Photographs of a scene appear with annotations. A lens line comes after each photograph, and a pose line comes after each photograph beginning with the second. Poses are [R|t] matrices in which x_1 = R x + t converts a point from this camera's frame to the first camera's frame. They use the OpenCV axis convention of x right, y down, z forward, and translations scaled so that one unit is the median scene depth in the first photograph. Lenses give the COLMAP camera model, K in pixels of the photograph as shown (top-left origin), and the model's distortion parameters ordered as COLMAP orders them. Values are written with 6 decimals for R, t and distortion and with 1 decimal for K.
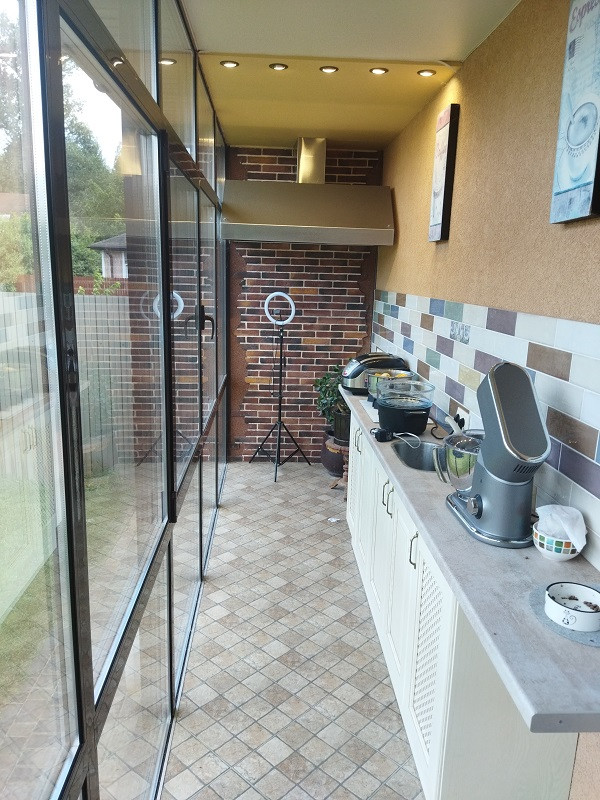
lens RADIAL K [[590.9, 0, 295.7], [0, 590.9, 399.6], [0, 0, 1]] dist [0.100480, -0.127923]
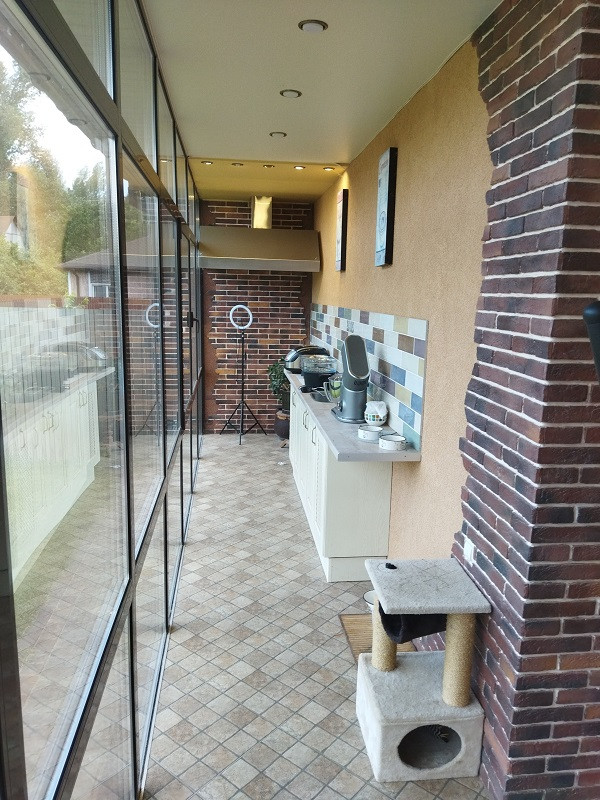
lens RADIAL K [[590.9, 0, 304.4], [0, 590.9, 403.4], [0, 0, 1]] dist [0.100480, -0.127923]
pose [[0.996826, -0.015830, 0.078026, 0.009387], [0.017785, 0.999544, -0.024423, 0.087298], [-0.077604, 0.025733, 0.996652, -0.396339]]
